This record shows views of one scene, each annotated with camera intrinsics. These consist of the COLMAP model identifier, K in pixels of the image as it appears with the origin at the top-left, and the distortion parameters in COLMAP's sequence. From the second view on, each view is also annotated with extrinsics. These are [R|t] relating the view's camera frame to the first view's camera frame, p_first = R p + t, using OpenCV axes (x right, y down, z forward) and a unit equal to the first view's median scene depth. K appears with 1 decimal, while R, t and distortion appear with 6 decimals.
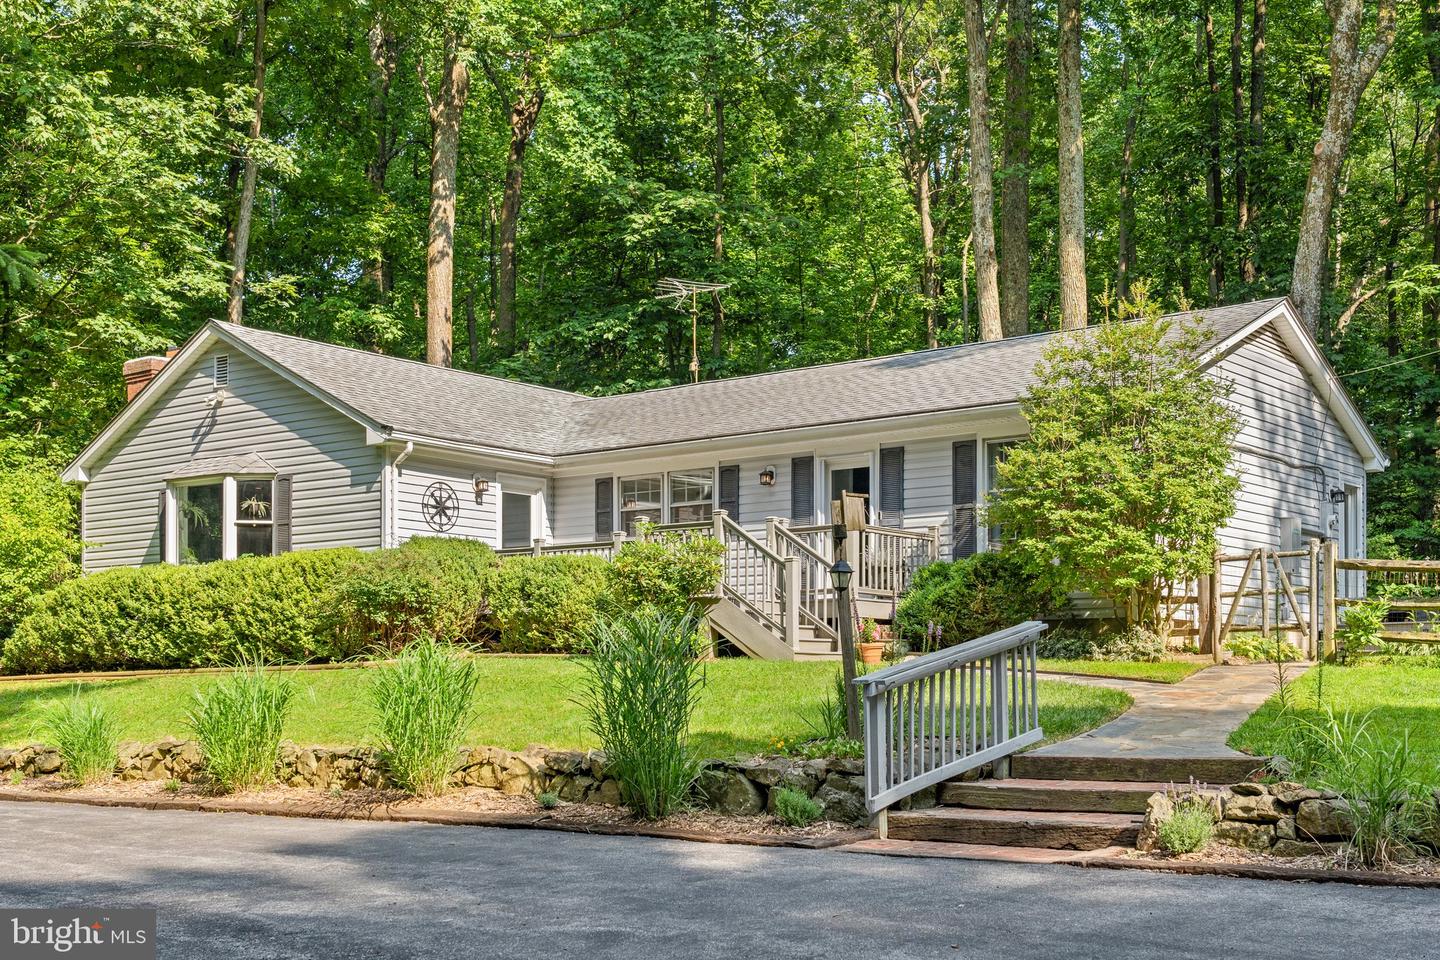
lens RADIAL K [[1938.3, 0, 654.4], [0, 1938.3, 547.1], [0, 0, 1]] dist [0.082728, 0.000000]
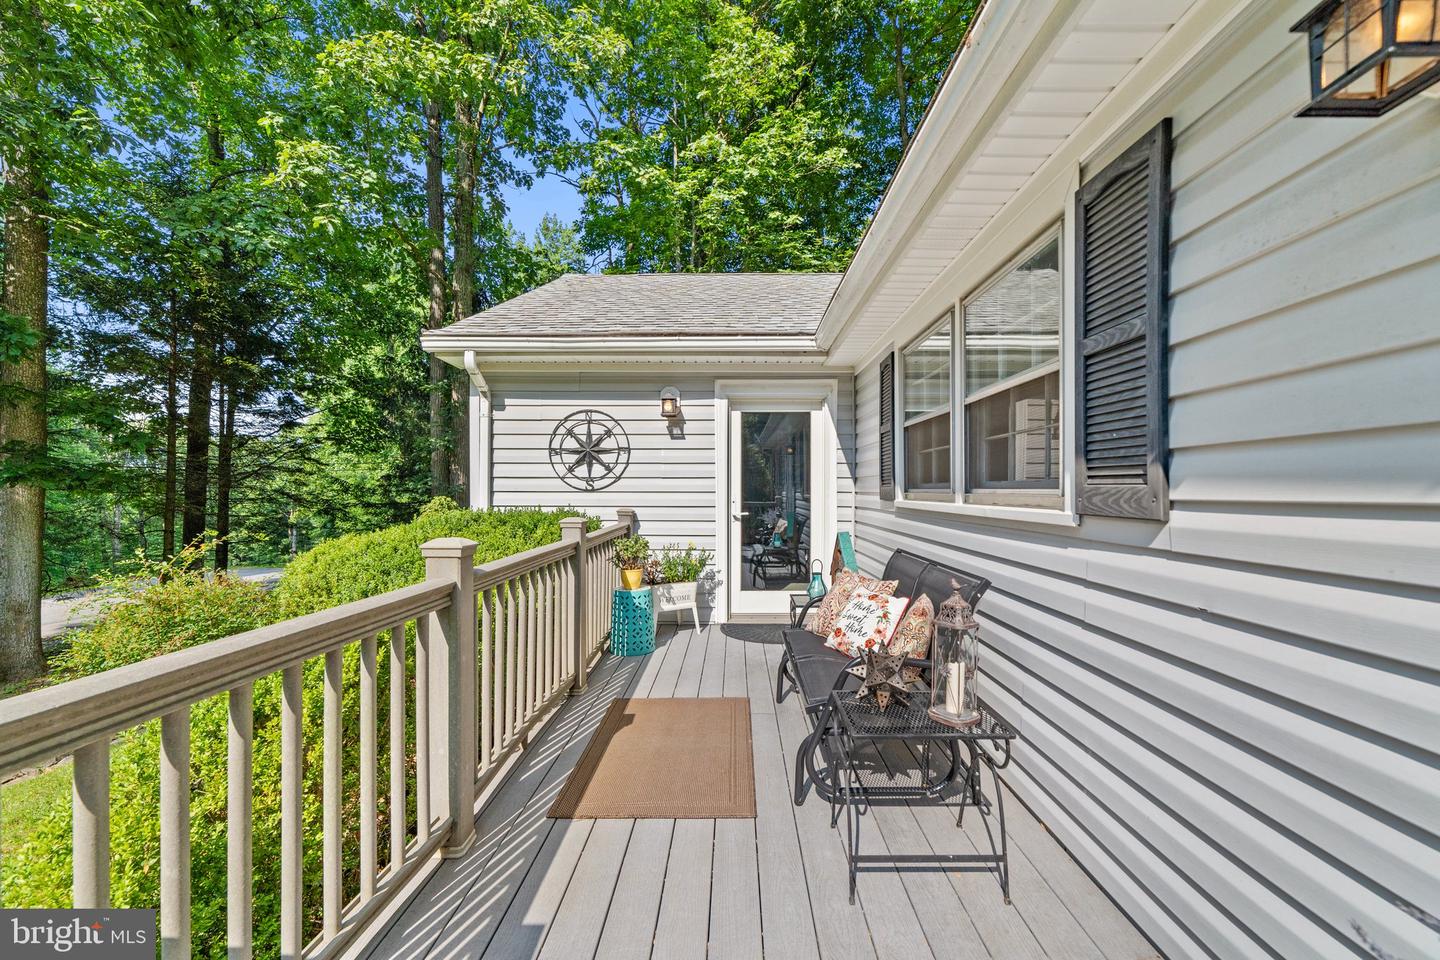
lens RADIAL K [[563.2, 0, 732.7], [0, 563.2, 483.8], [0, 0, 1]] dist [-0.019696, 0.000638]
pose [[0.617036, -0.010141, -0.786869, 0.058850], [0.068824, 0.996781, 0.041124, -0.014642], [0.783919, -0.079531, 0.615748, 0.939768]]
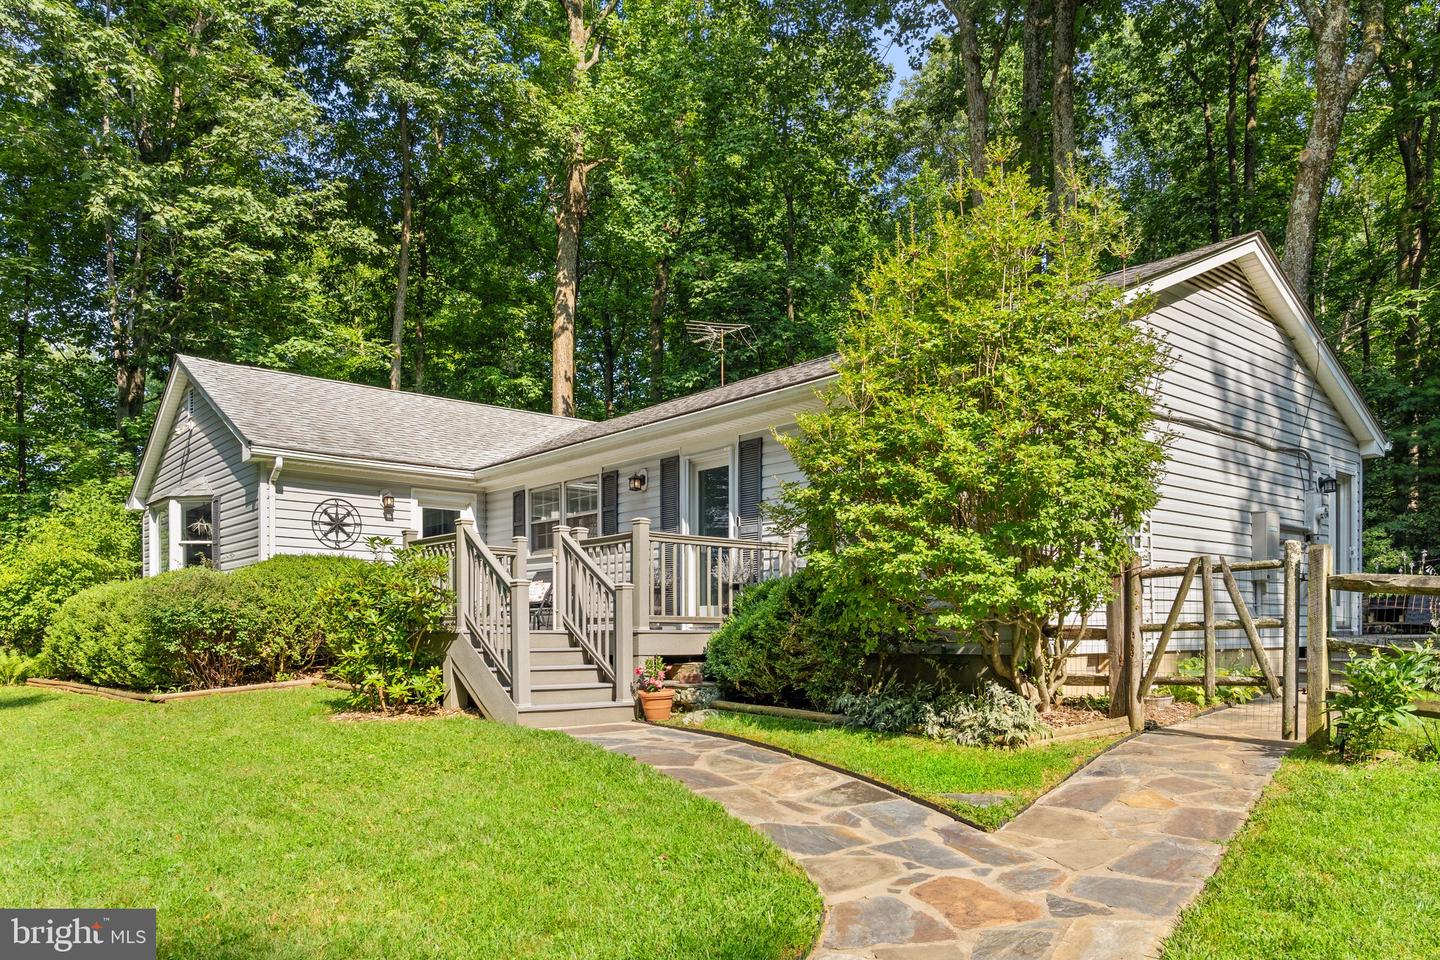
lens RADIAL K [[1044.7, 0, 684.7], [0, 1044.7, 612.7], [0, 0, 1]] dist [-0.006116, -0.012220]
pose [[0.978174, -0.005502, -0.207714, 0.177733], [0.018568, 0.997965, 0.061008, -0.004615], [0.206956, -0.063533, 0.976285, 0.520015]]
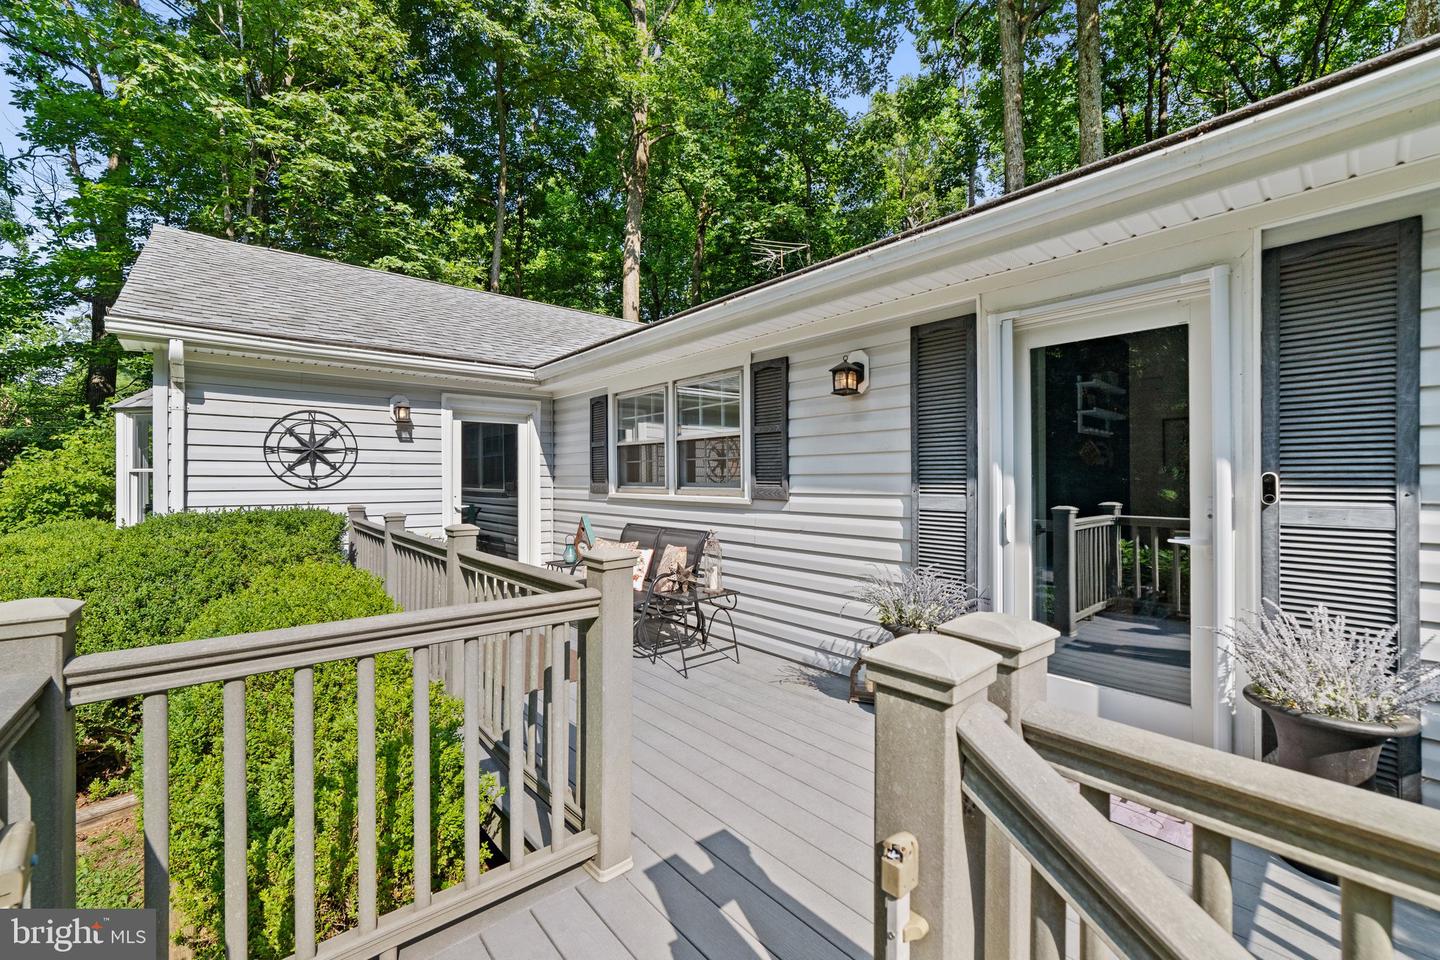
lens RADIAL K [[563.2, 0, 696.7], [0, 563.2, 470.4], [0, 0, 1]] dist [-0.019696, 0.000638]
pose [[0.981865, -0.008003, -0.189414, 0.047699], [0.022020, 0.997161, 0.072012, -0.024785], [0.188300, -0.074877, 0.979253, 0.858664]]
